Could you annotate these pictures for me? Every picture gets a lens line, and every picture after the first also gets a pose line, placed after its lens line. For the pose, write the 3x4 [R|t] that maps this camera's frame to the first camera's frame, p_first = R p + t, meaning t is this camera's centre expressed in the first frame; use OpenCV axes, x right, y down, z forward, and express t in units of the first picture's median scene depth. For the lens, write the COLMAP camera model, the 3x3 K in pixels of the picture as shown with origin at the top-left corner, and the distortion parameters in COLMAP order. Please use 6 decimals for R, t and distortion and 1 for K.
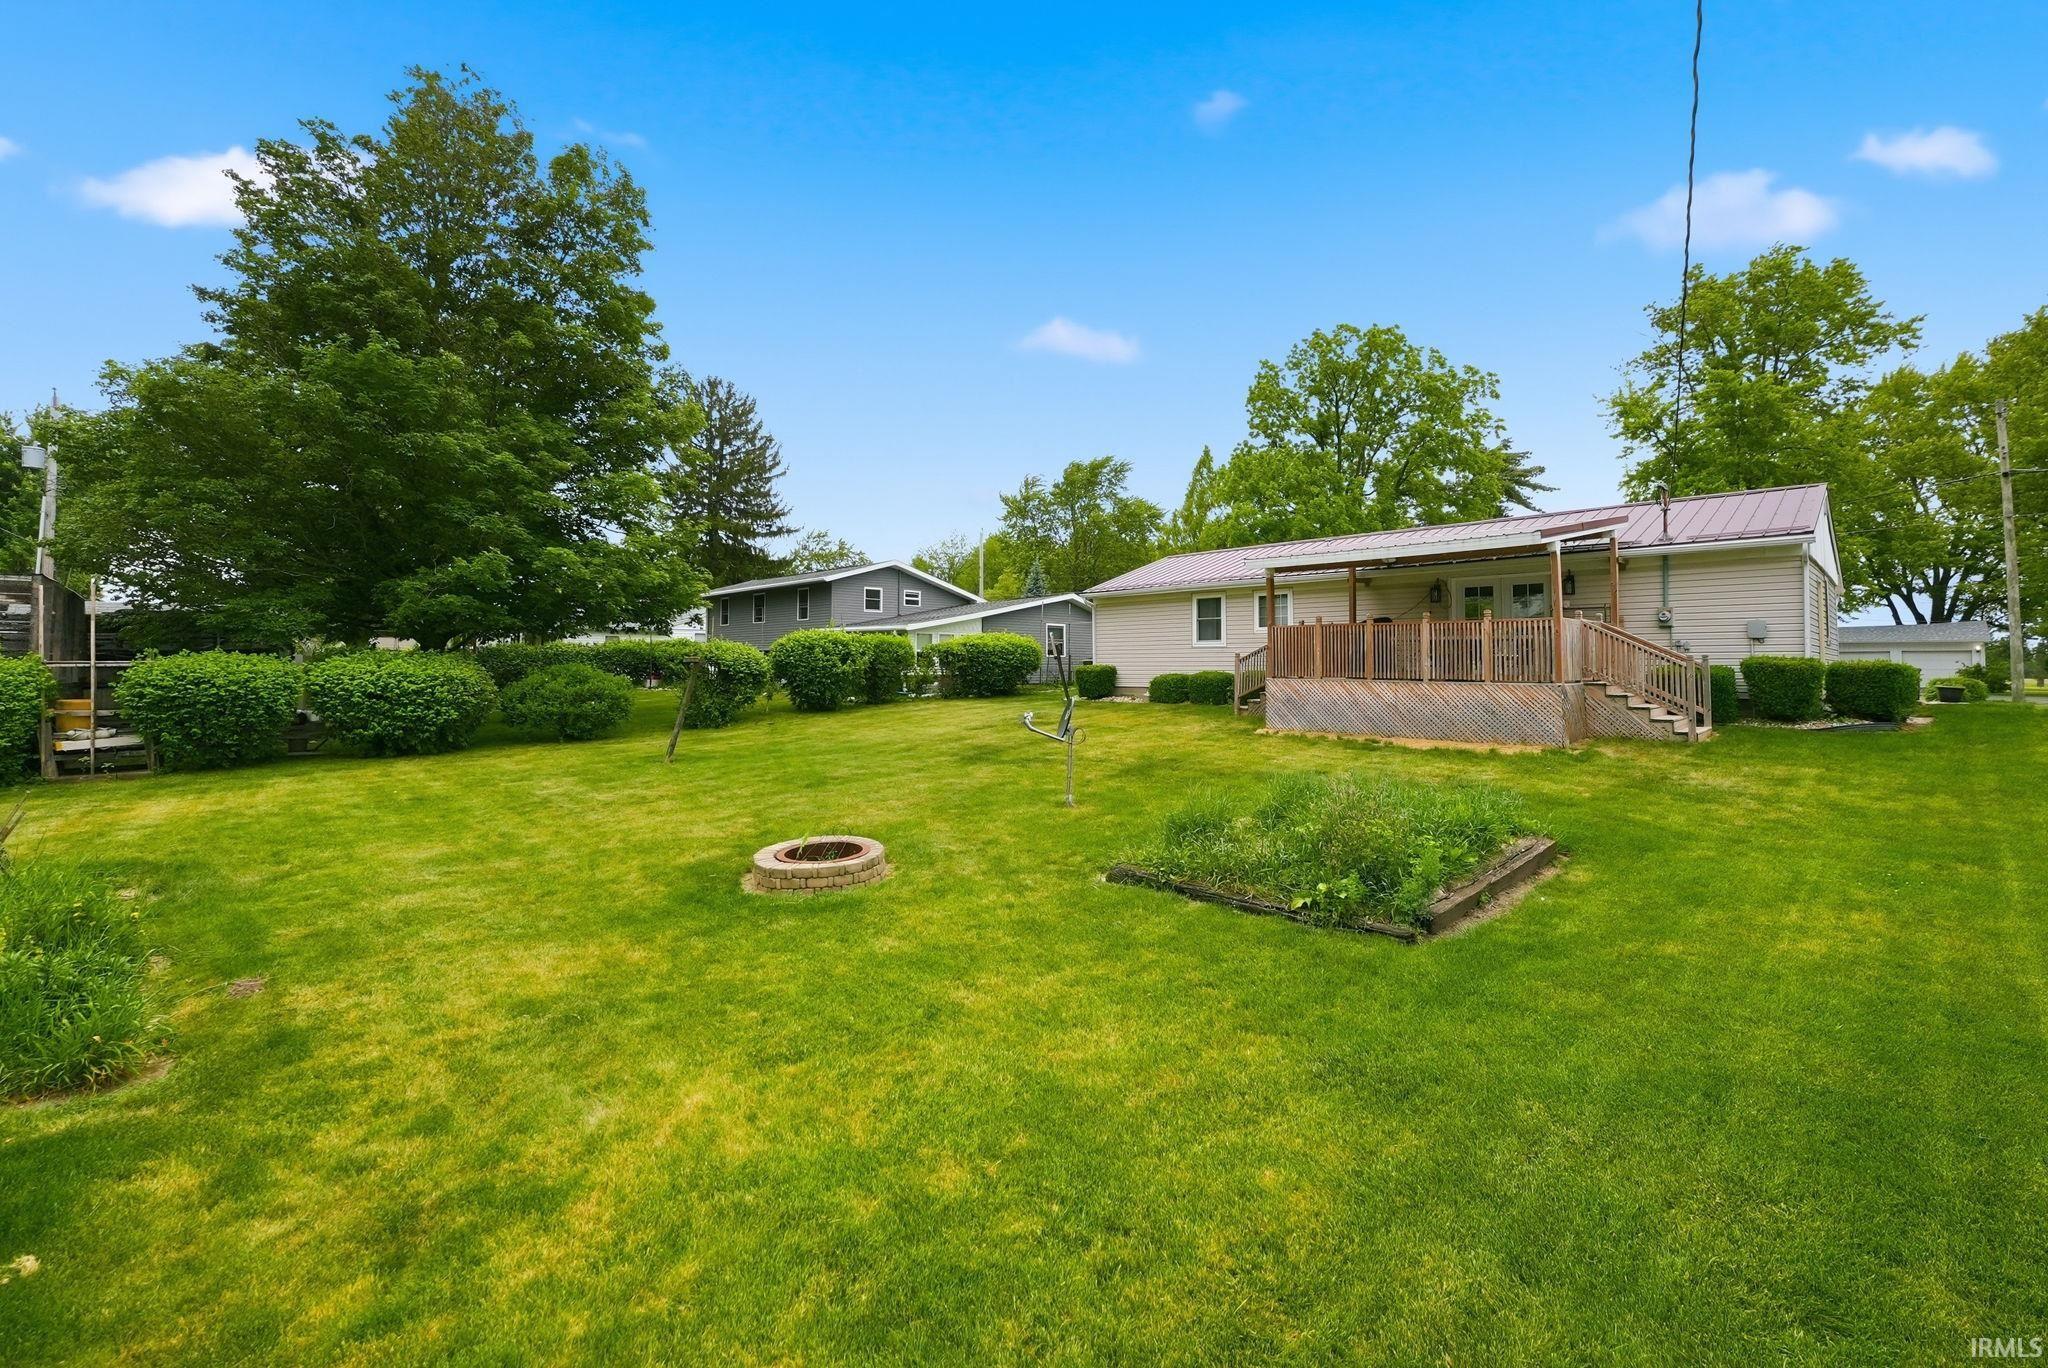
lens RADIAL K [[861.0, 0, 1004.3], [0, 861.0, 683.9], [0, 0, 1]] dist [0.000246, -0.000480]
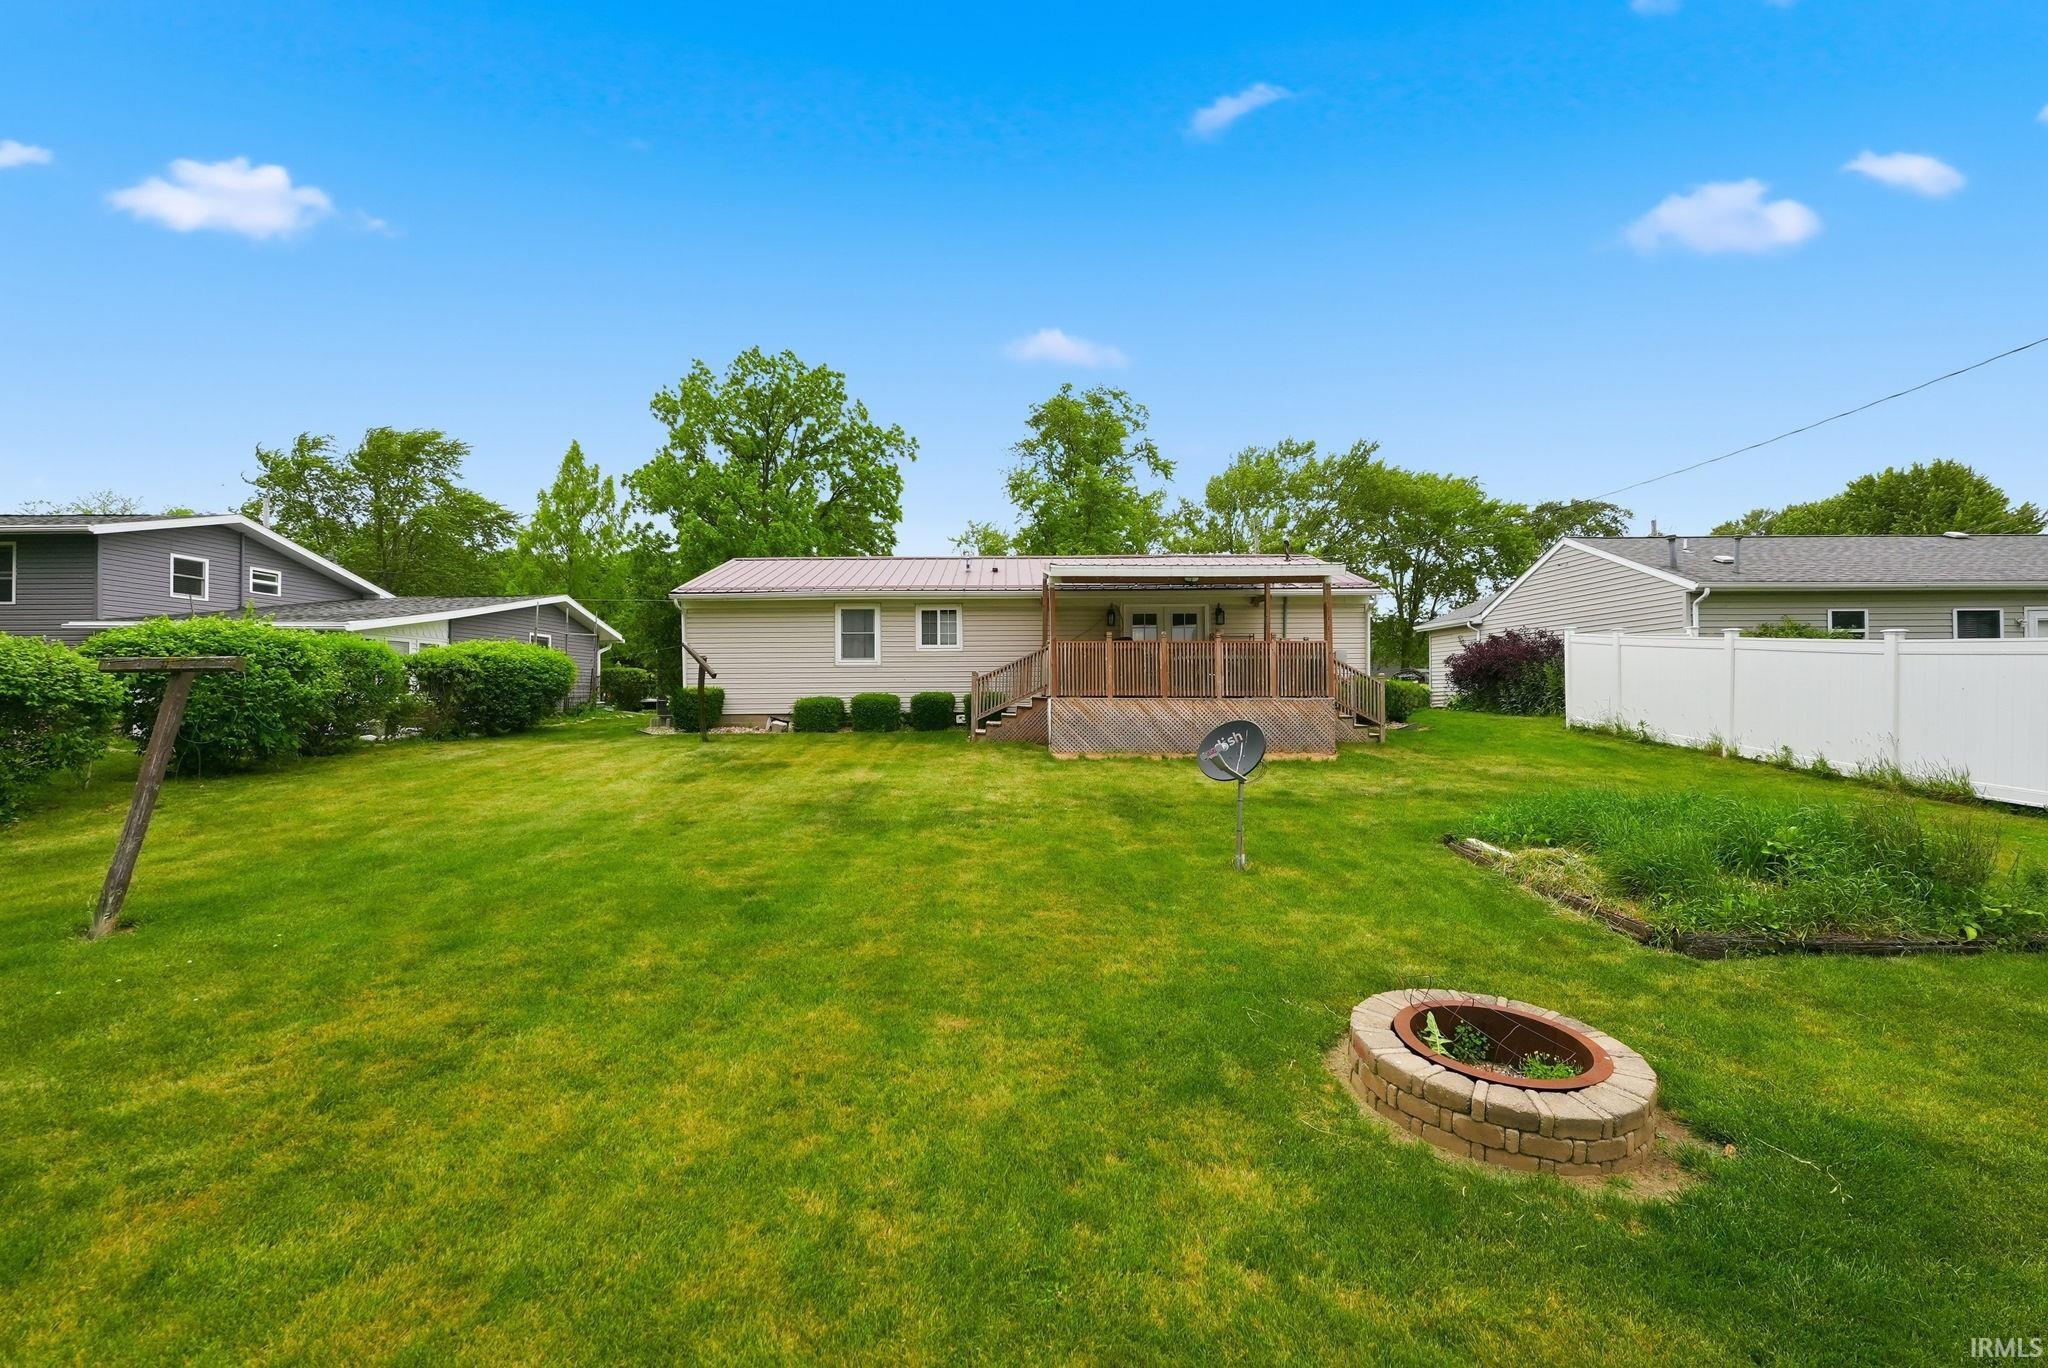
lens RADIAL K [[832.5, 0, 1013.1], [0, 832.5, 700.0], [0, 0, 1]] dist [0.000295, 0.000143]
pose [[0.686252, -0.011331, 0.727276, -0.221594], [0.021457, 0.999759, -0.004670, -0.000730], [-0.727048, 0.018810, 0.686329, 0.258965]]
